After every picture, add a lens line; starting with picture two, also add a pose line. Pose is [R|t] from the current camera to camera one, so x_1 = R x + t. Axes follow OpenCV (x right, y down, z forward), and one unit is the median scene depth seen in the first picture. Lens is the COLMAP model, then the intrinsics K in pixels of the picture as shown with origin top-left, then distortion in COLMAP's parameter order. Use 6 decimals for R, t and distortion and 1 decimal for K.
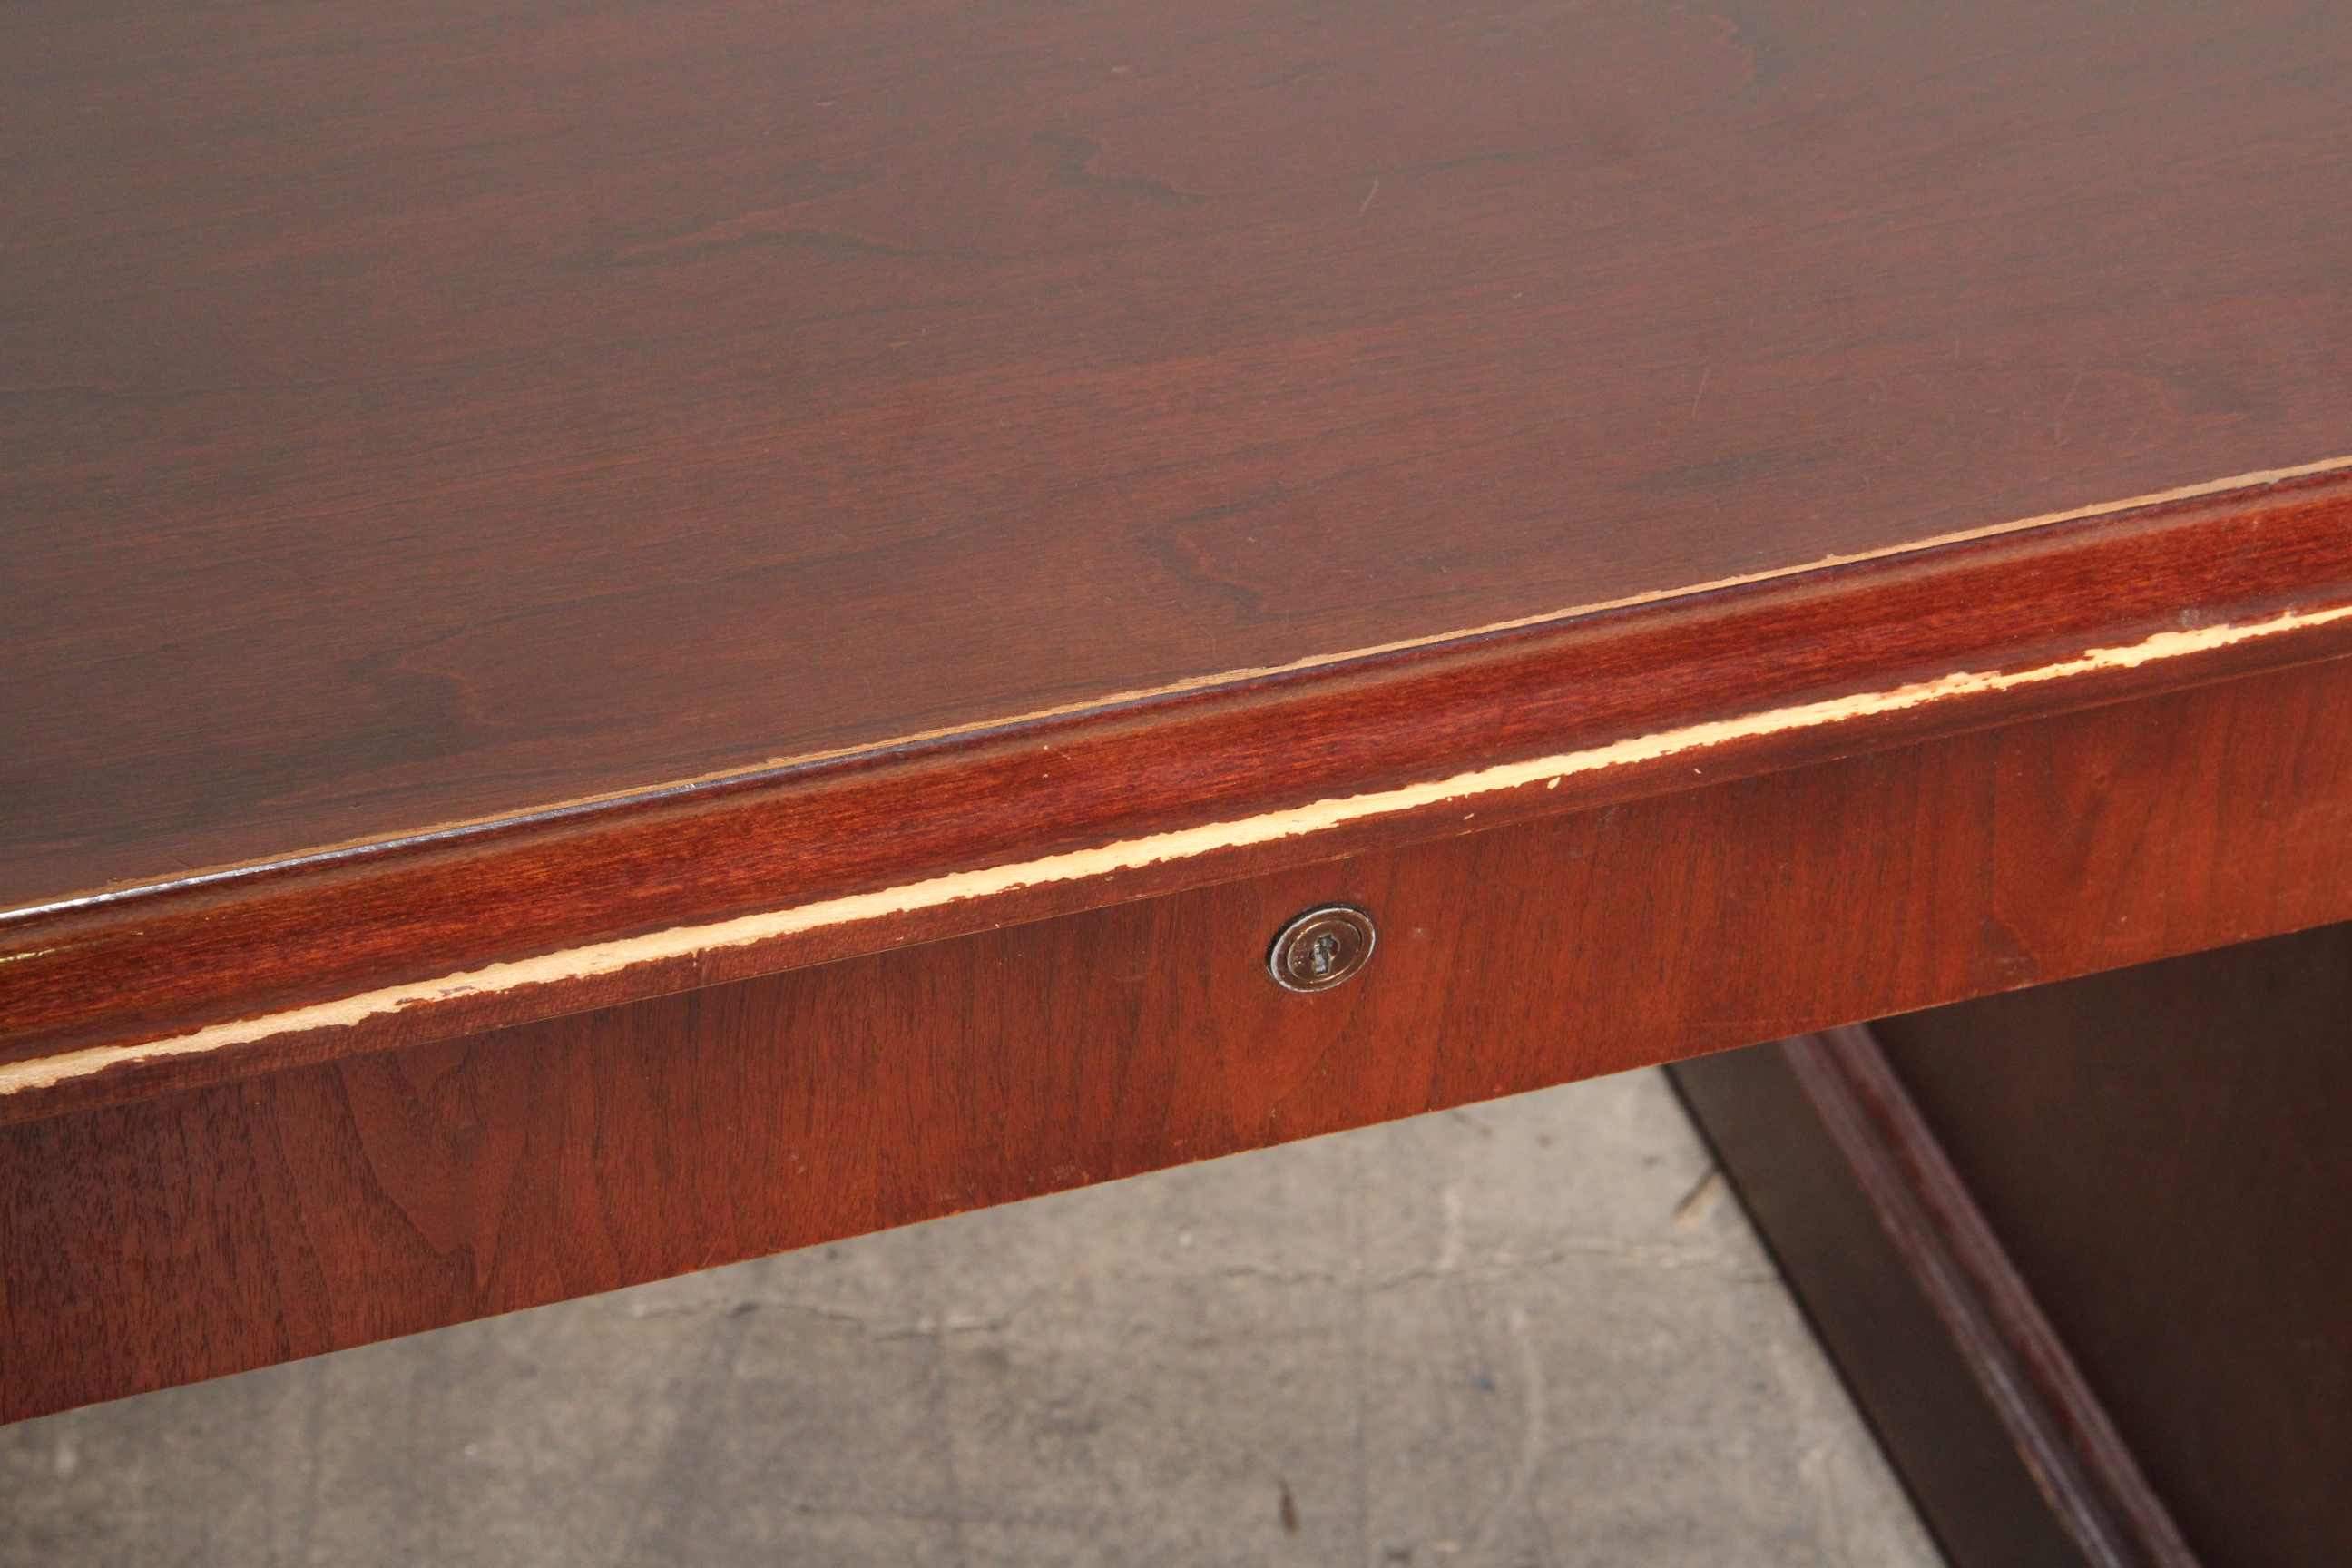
lens RADIAL K [[5786.9, 0, 1163.4], [0, 5786.9, 768.8], [0, 0, 1]] dist [0.455114, 0.000000]
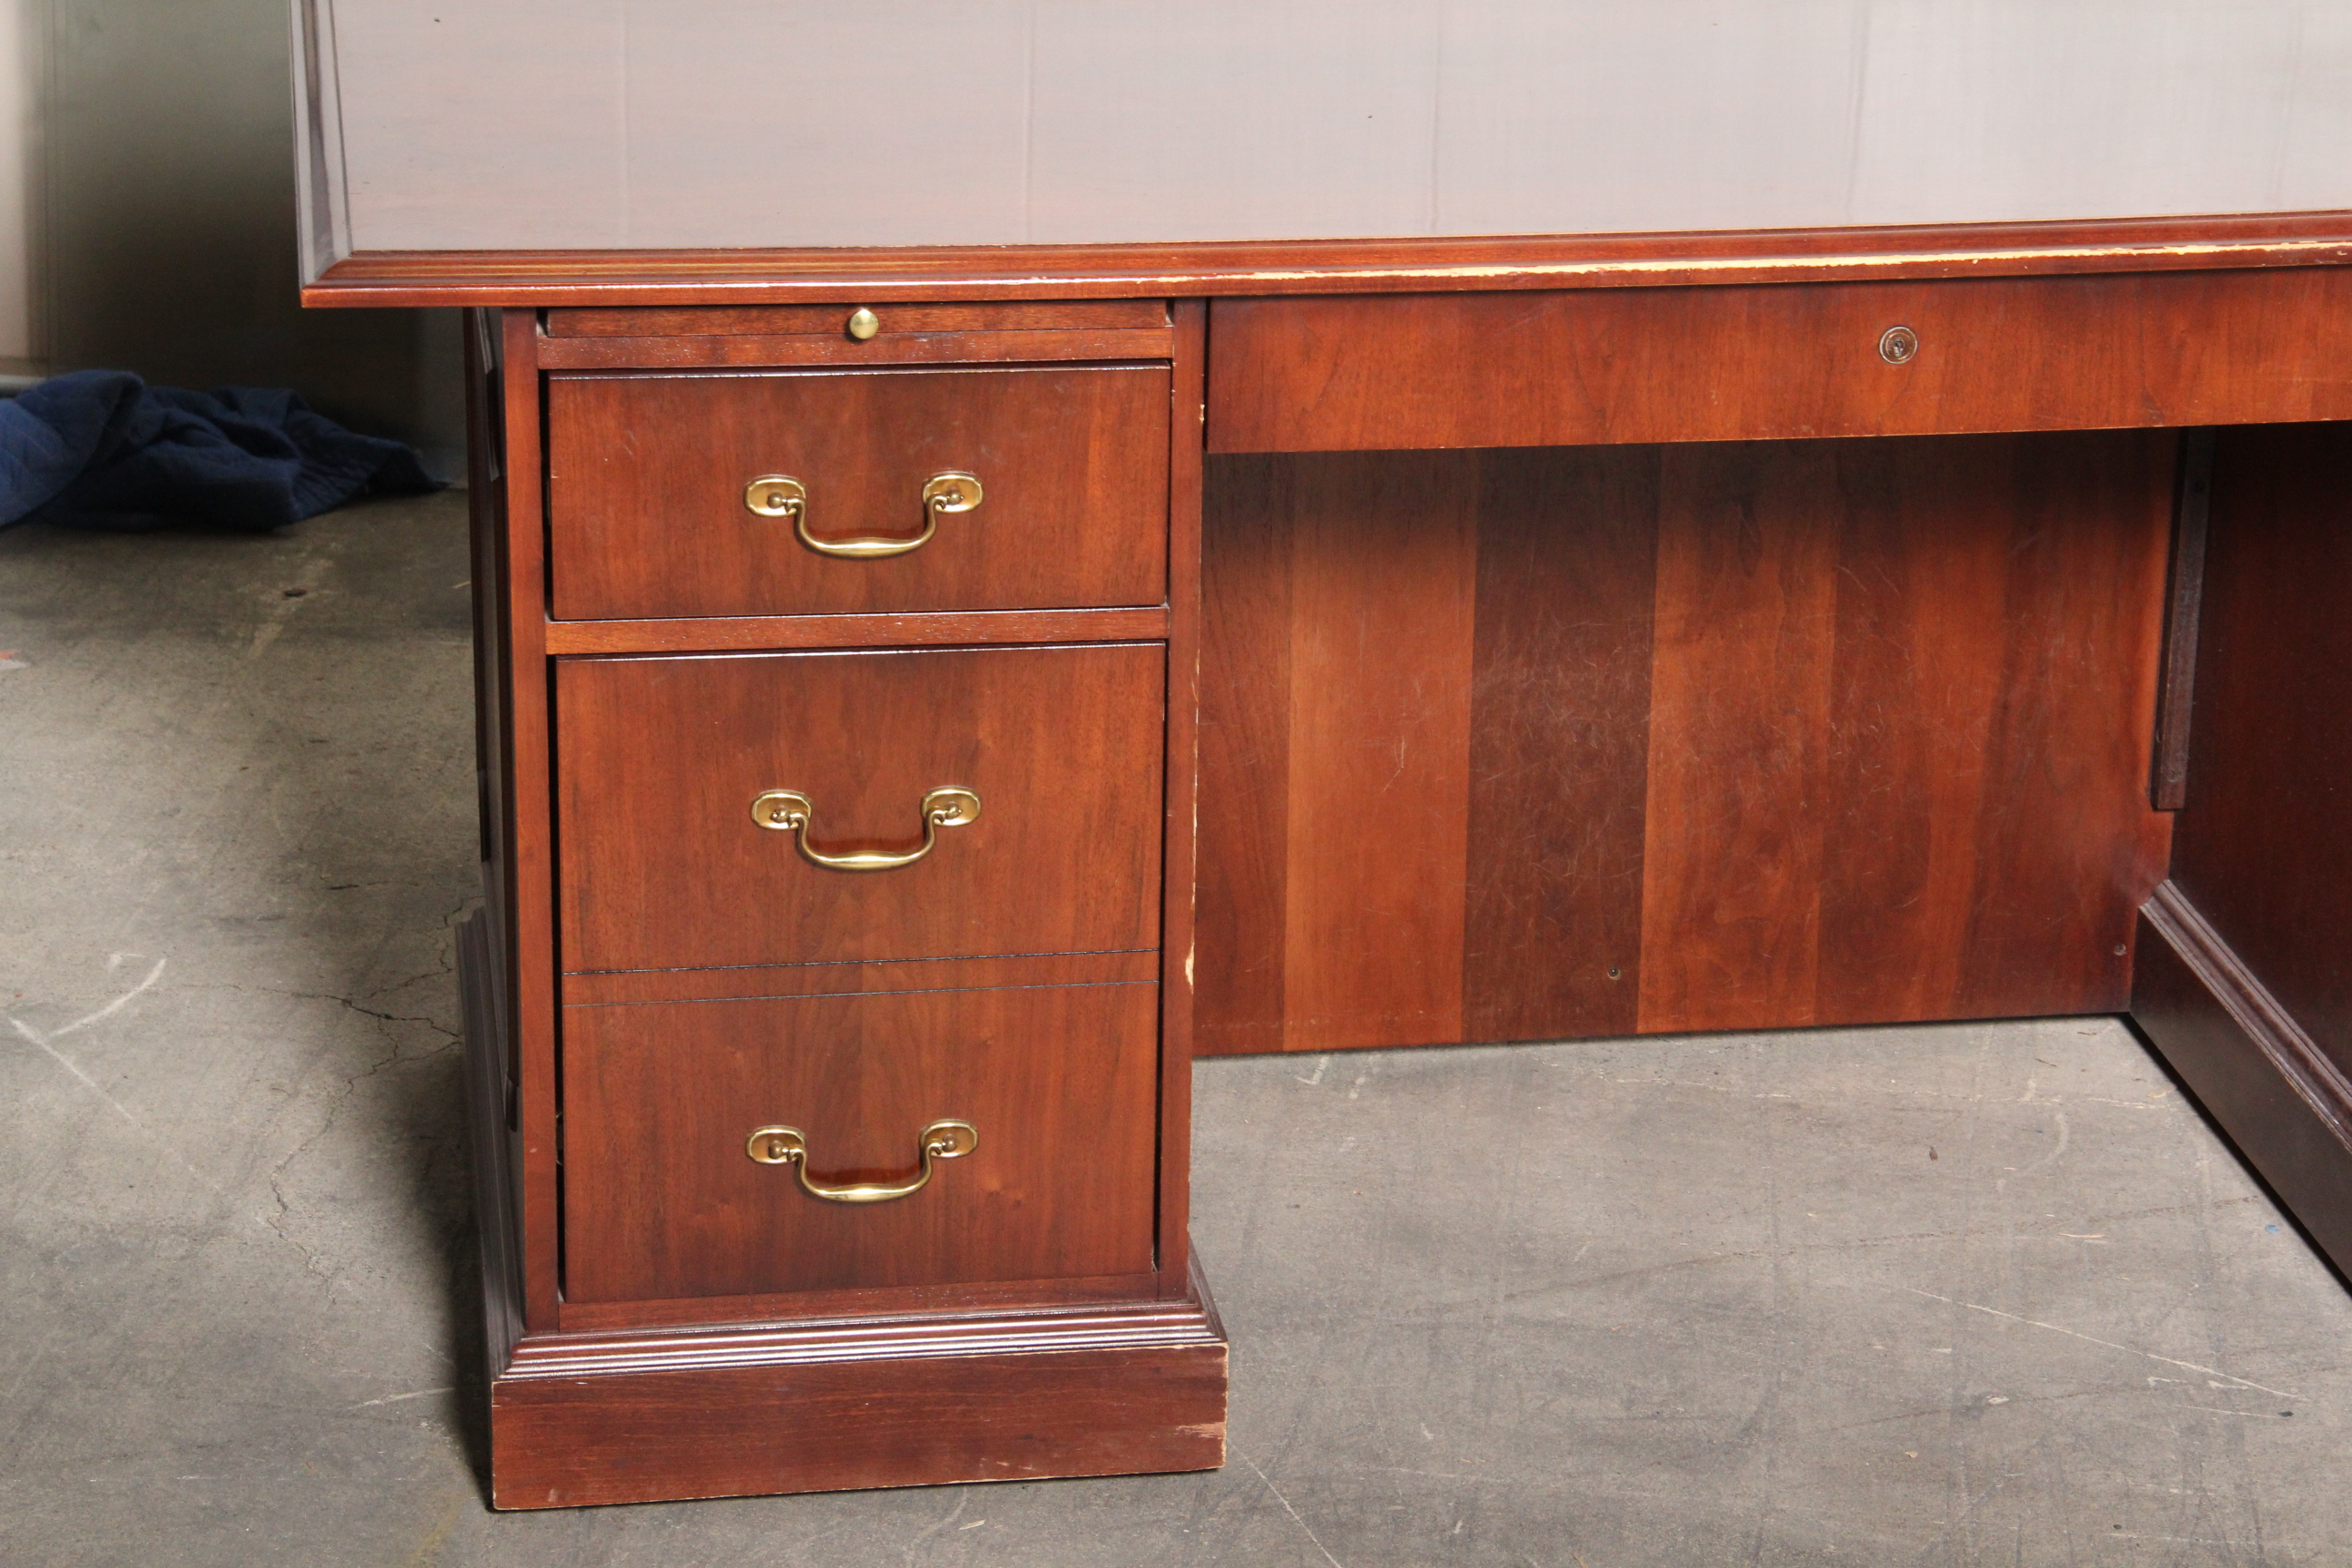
lens RADIAL K [[5558.3, 0, 1186.4], [0, 5558.3, 797.5], [0, 0, 1]] dist [0.439821, 0.000000]
pose [[0.982113, 0.056651, -0.179569, 0.218649], [-0.115352, 0.934775, -0.335990, 1.383510], [0.148822, 0.350693, 0.924590, -1.796667]]
